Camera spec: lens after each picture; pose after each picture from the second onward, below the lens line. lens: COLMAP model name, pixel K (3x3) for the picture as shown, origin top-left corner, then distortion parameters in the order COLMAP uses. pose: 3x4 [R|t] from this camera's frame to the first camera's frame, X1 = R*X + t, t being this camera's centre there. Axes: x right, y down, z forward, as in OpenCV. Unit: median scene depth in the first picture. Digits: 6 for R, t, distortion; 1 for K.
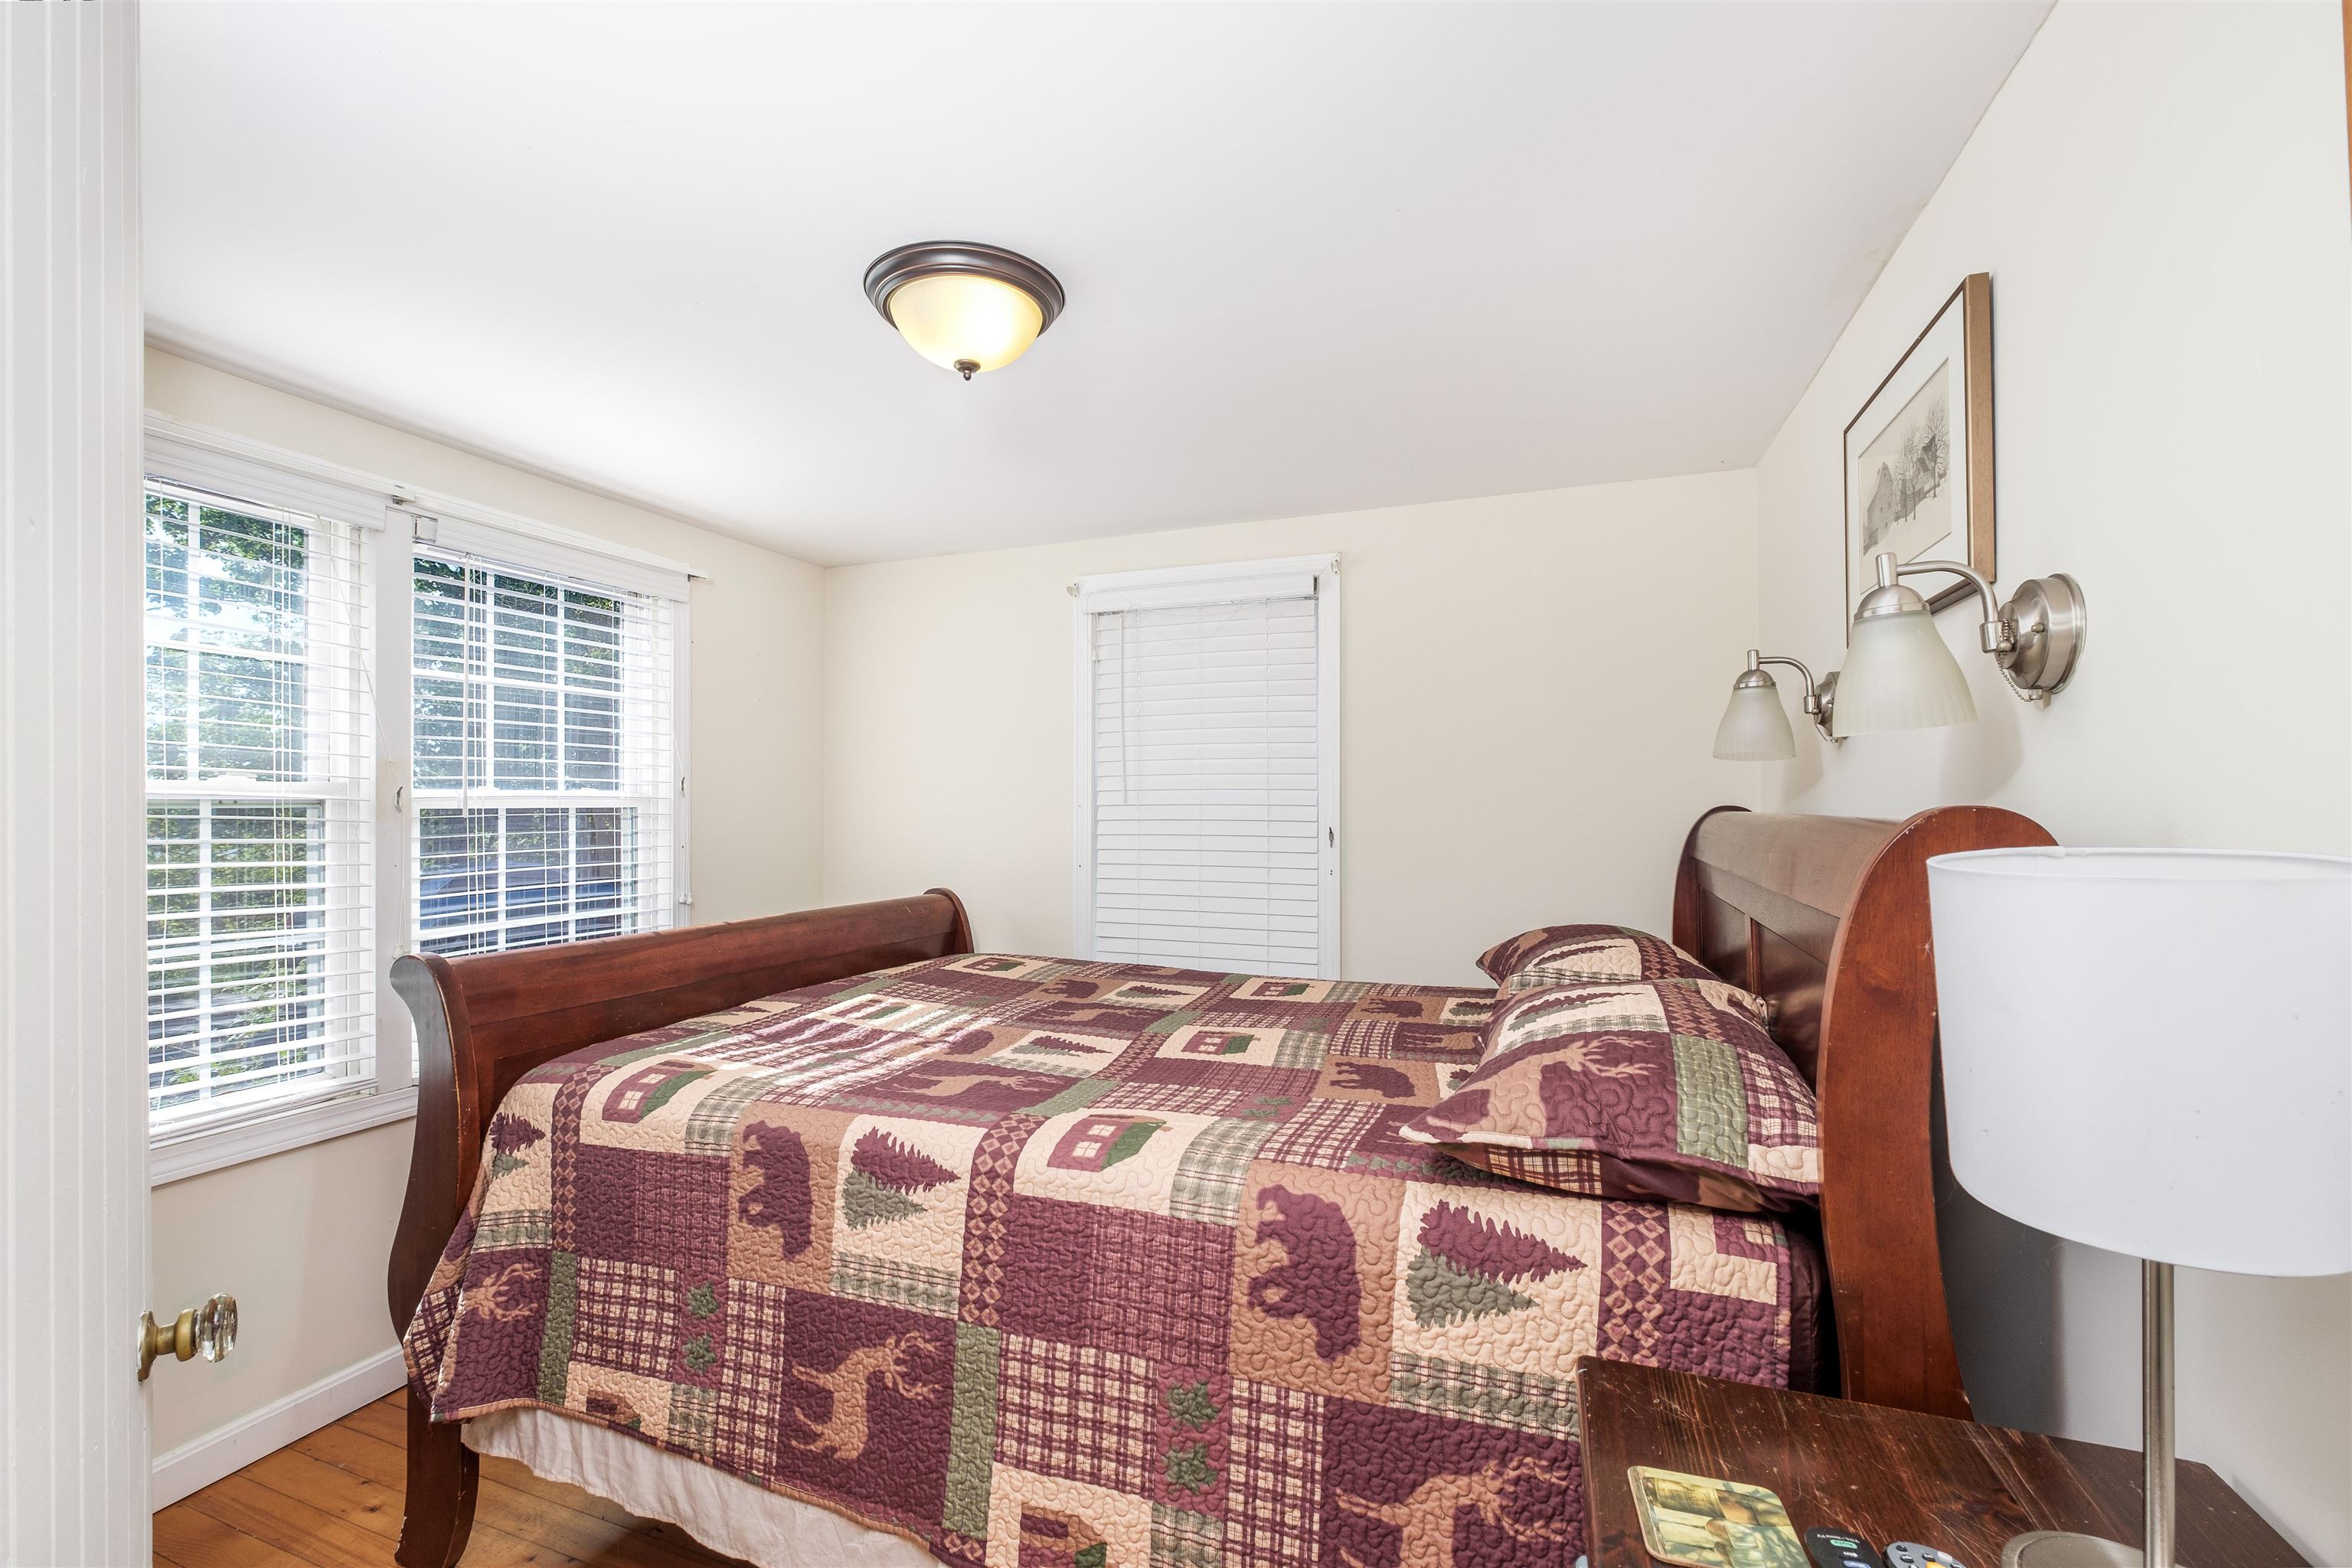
lens RADIAL K [[1041.0, 0, 1159.0], [0, 1041.0, 805.8], [0, 0, 1]] dist [-0.008067, 0.000682]
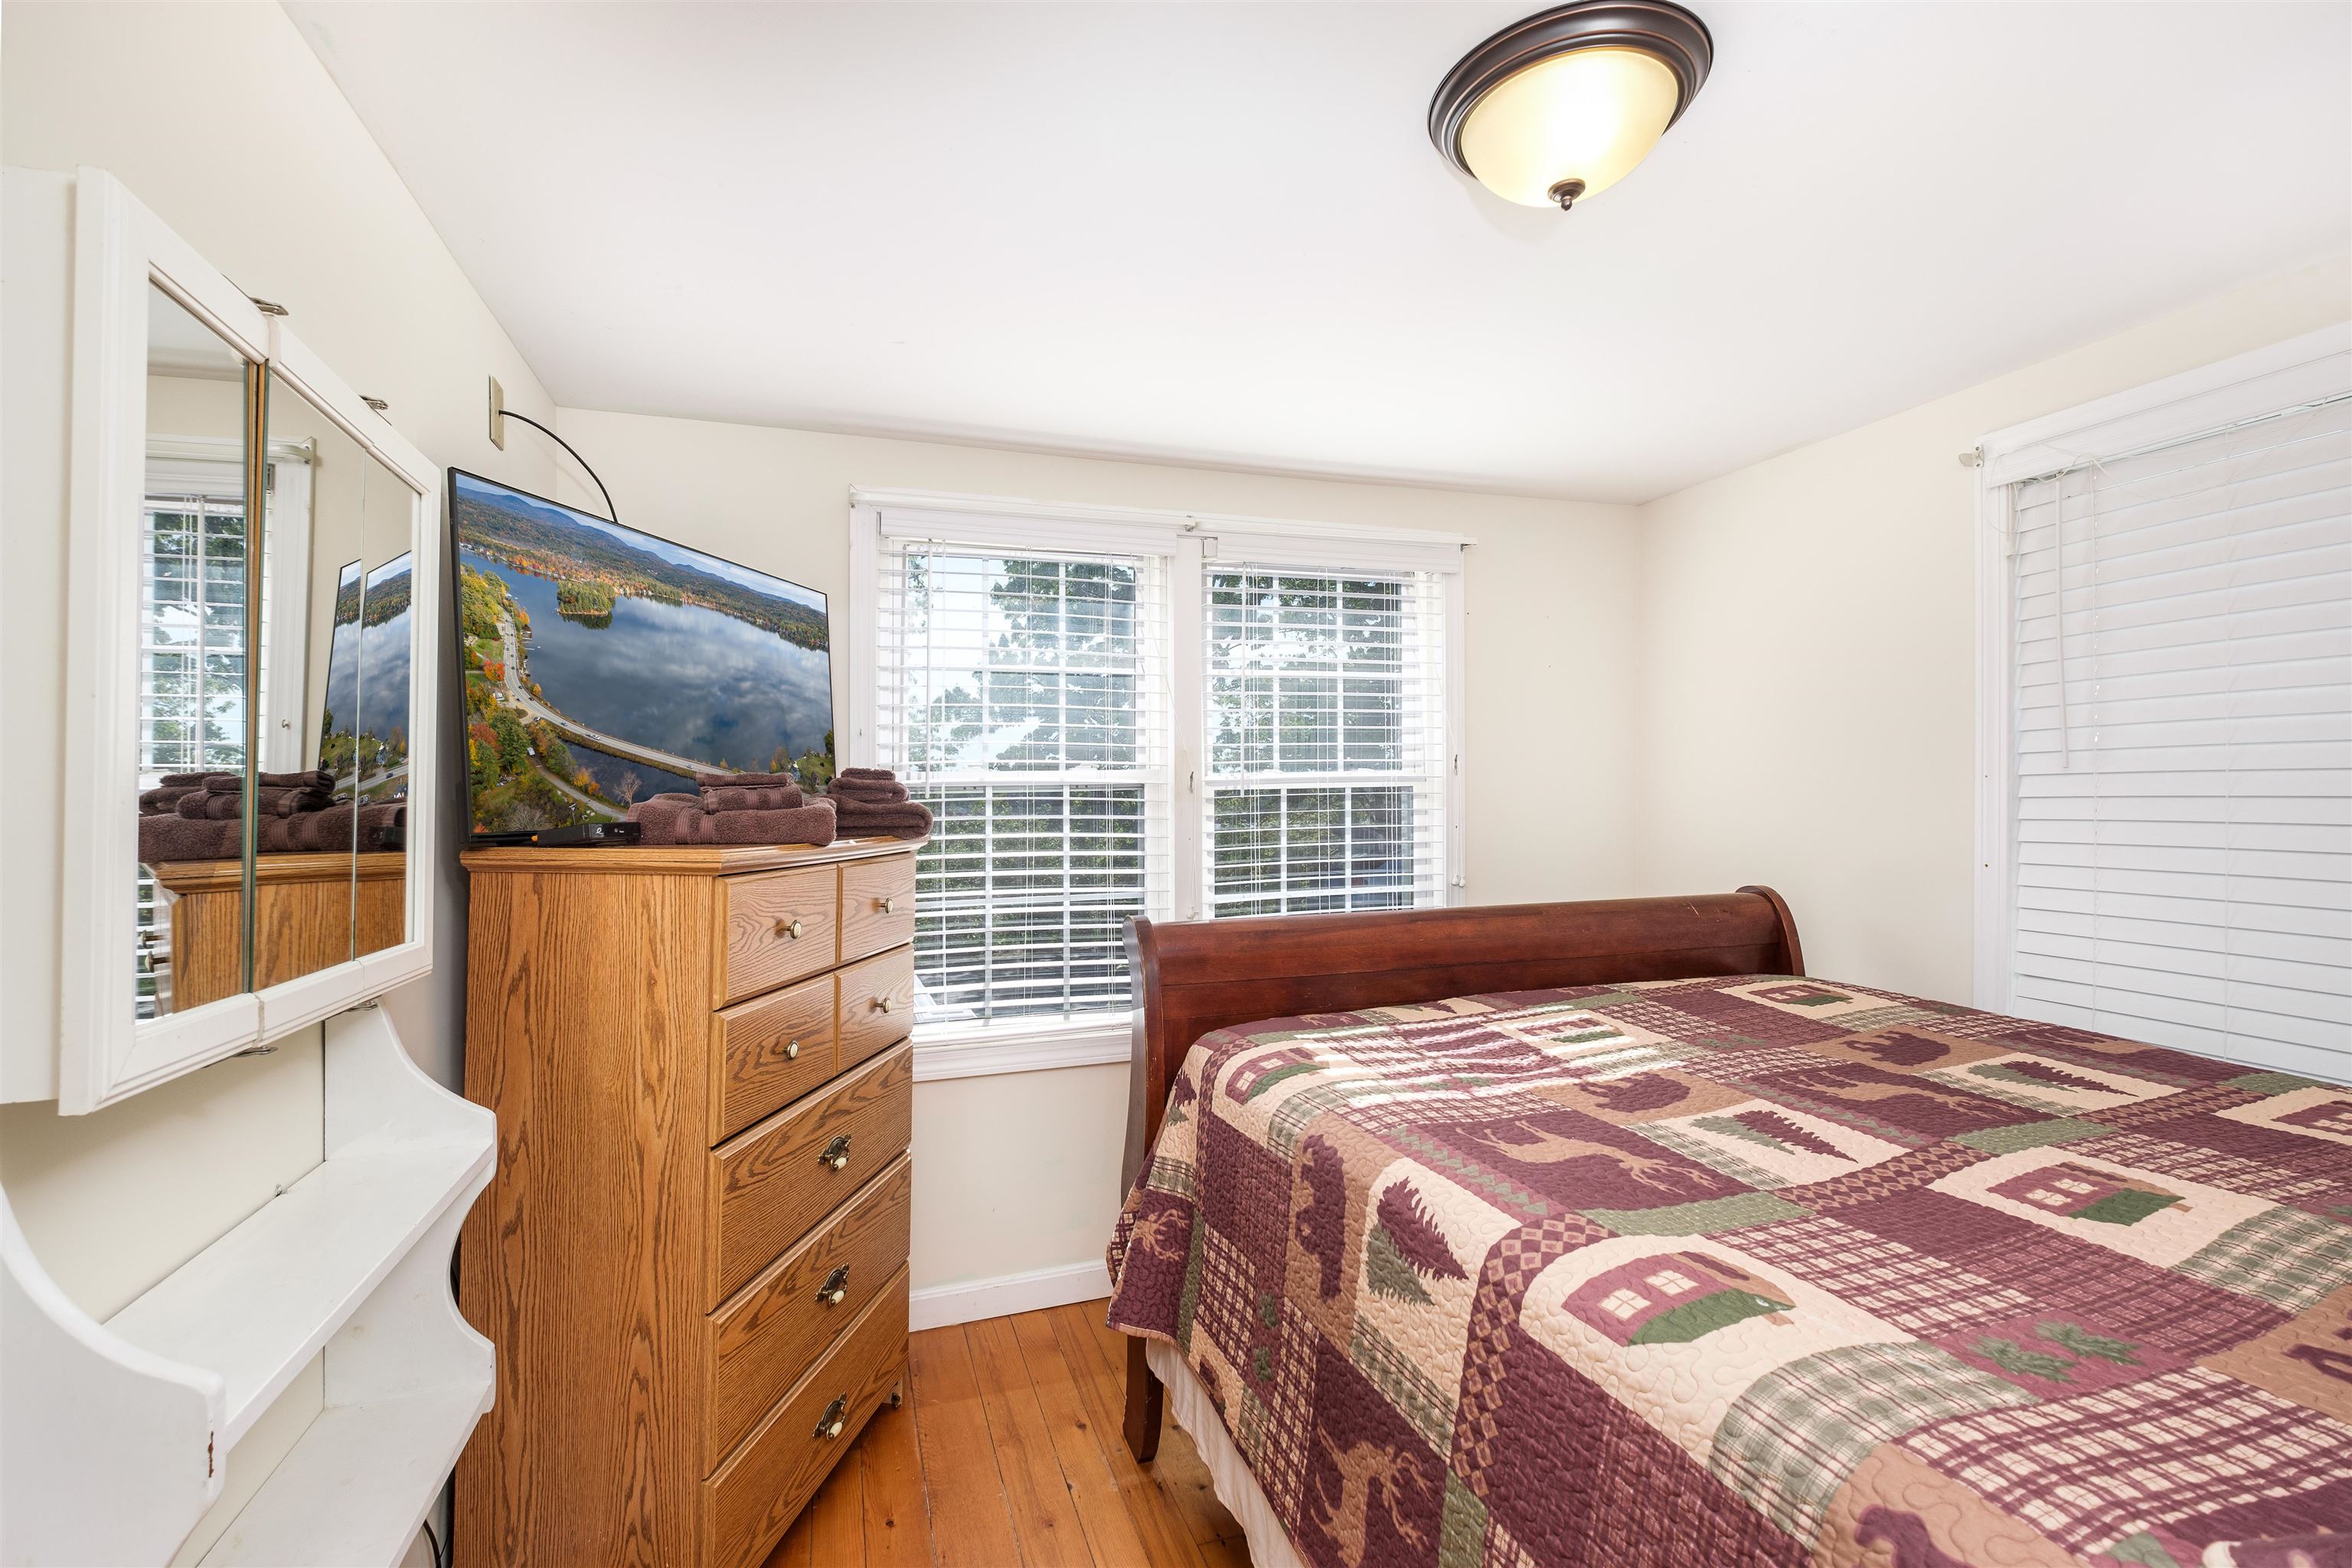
lens RADIAL K [[1041.0, 0, 1134.4], [0, 1041.0, 794.3], [0, 0, 1]] dist [-0.008067, 0.000682]
pose [[0.619157, -0.006099, -0.785243, 0.198315], [0.014644, 0.999886, 0.003780, 0.002057], [0.785131, -0.013840, 0.619176, 0.279247]]
